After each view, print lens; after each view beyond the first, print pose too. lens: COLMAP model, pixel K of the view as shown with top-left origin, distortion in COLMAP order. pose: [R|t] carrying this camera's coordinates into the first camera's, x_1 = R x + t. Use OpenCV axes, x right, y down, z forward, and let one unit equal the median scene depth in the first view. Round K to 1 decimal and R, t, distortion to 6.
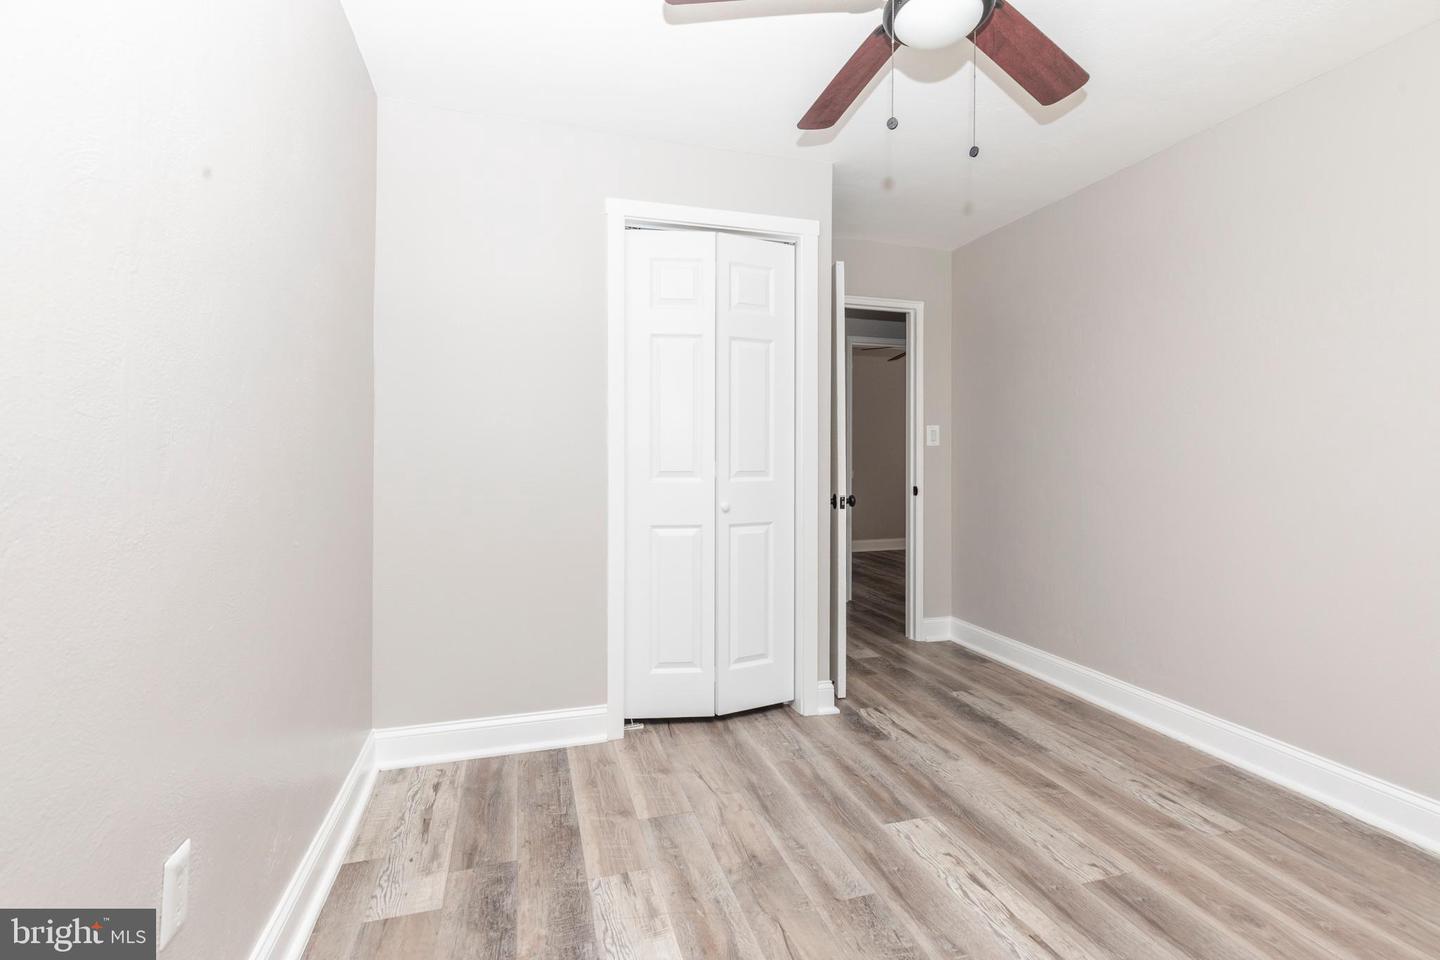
lens RADIAL K [[653.7, 0, 719.7], [0, 653.7, 458.6], [0, 0, 1]] dist [0.003591, -0.000068]
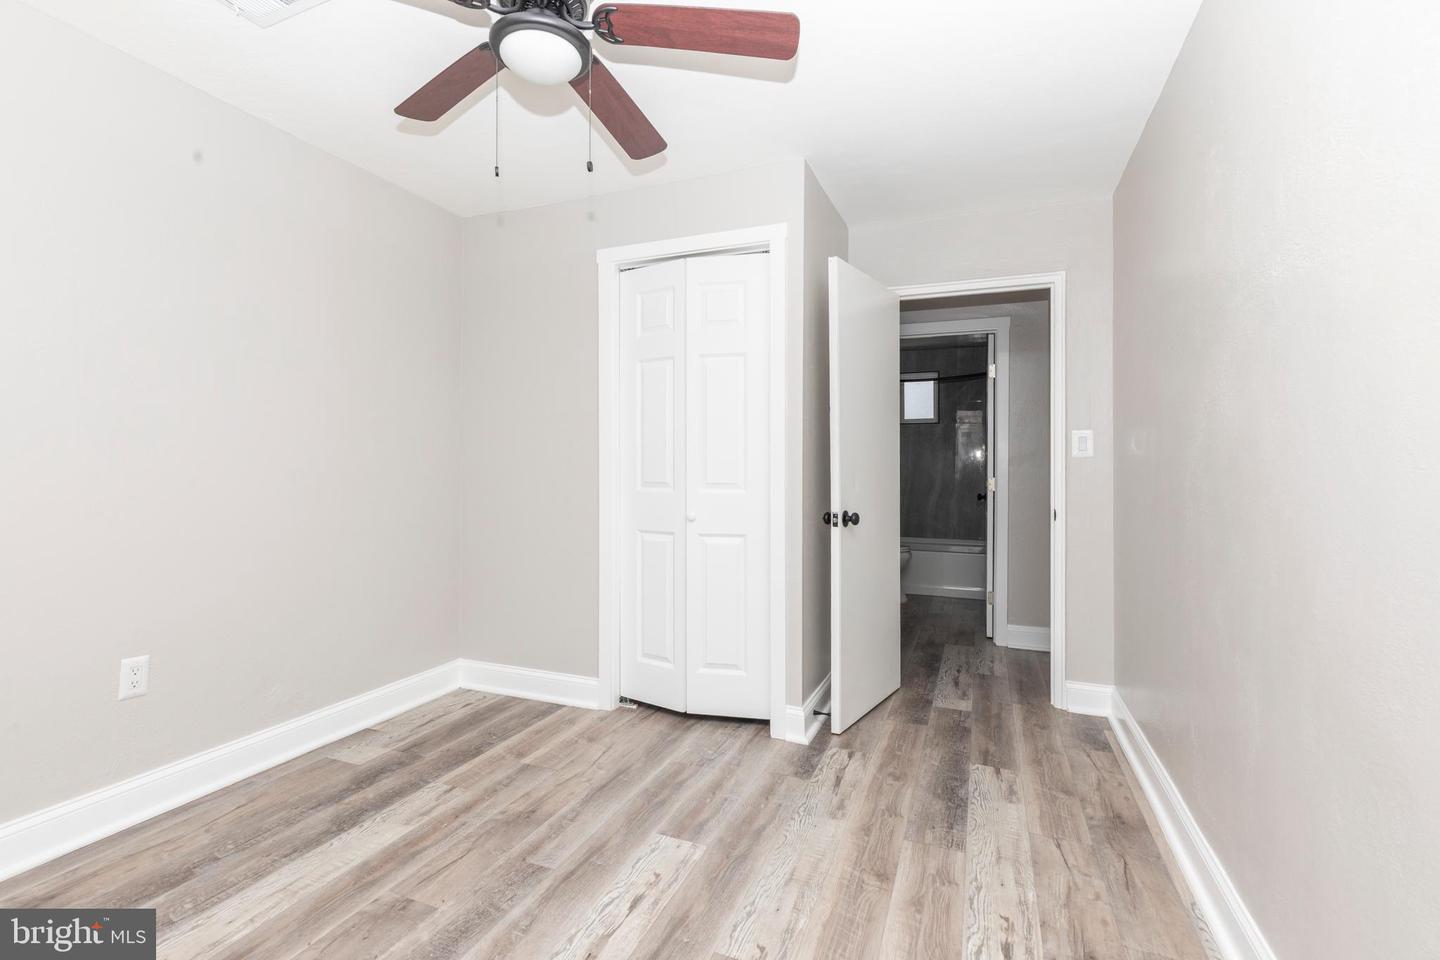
lens RADIAL K [[661.7, 0, 722.9], [0, 661.7, 474.8], [0, 0, 1]] dist [0.002227, 0.000152]
pose [[0.779262, 0.007714, -0.626650, 0.766771], [-0.006739, 0.999970, 0.003928, 0.001463], [0.626661, 0.001162, 0.779291, 0.213673]]
